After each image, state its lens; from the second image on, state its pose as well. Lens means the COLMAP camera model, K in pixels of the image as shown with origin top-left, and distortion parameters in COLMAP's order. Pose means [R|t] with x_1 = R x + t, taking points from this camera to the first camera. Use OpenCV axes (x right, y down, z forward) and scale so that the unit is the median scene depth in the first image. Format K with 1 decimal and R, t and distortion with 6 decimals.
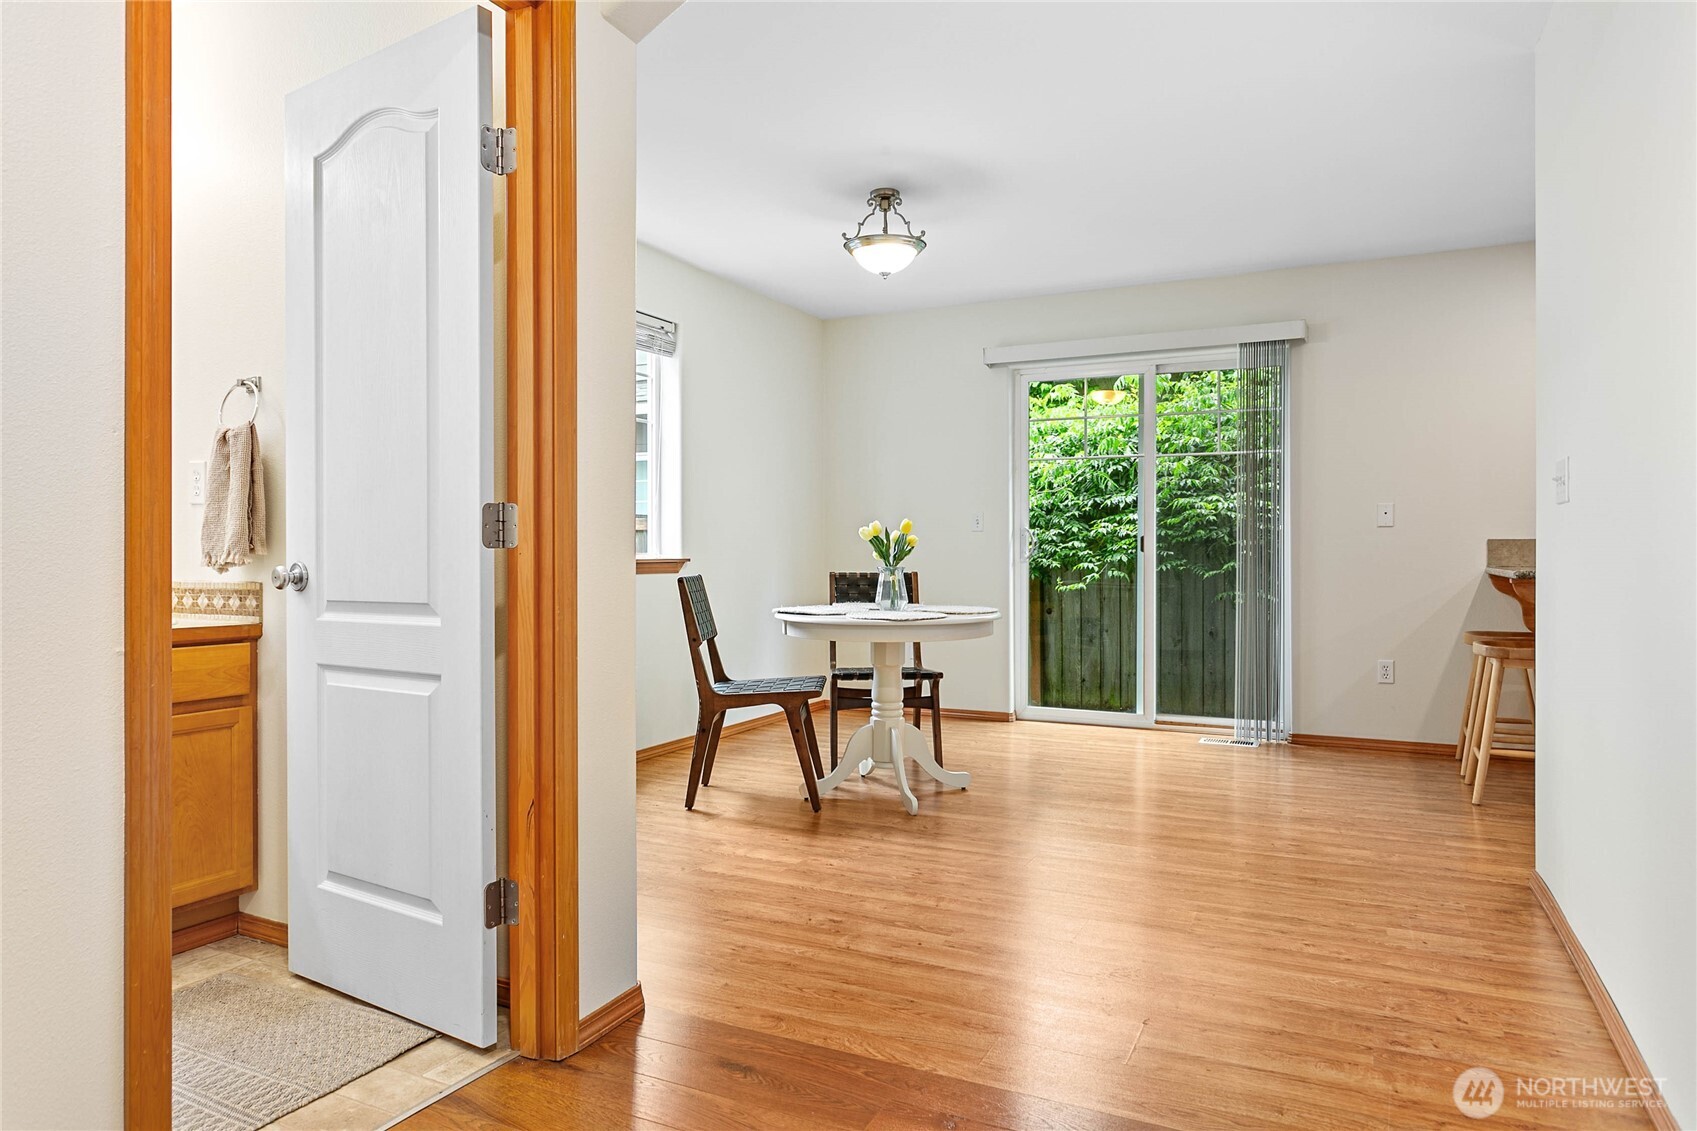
lens RADIAL K [[1046.4, 0, 841.0], [0, 1046.4, 562.6], [0, 0, 1]] dist [-0.043114, -0.001931]
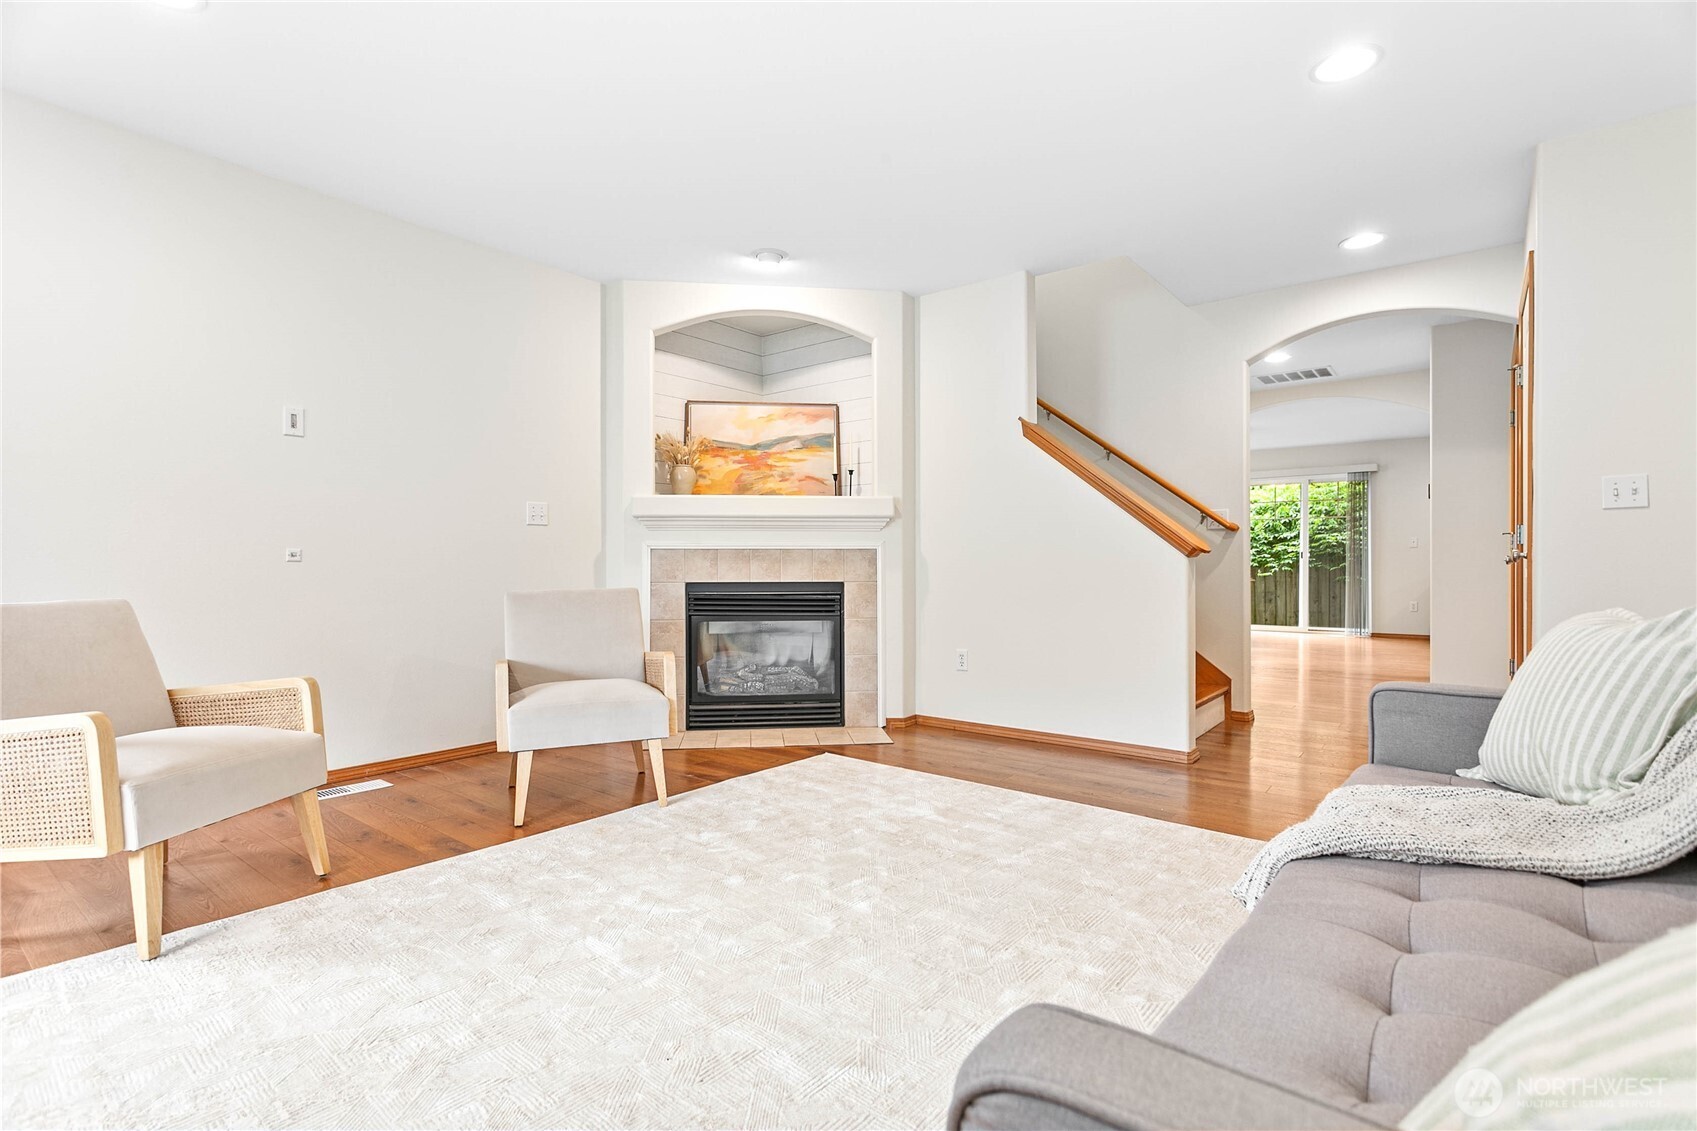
lens RADIAL K [[800.3, 0, 864.3], [0, 800.3, 574.6], [0, 0, 1]] dist [0.000221, 0.001418]
pose [[0.984409, 0.001309, -0.175891, -0.313491], [-0.001421, 0.999999, -0.000515, 0.025096], [0.175890, 0.000757, 0.984410, -0.816302]]
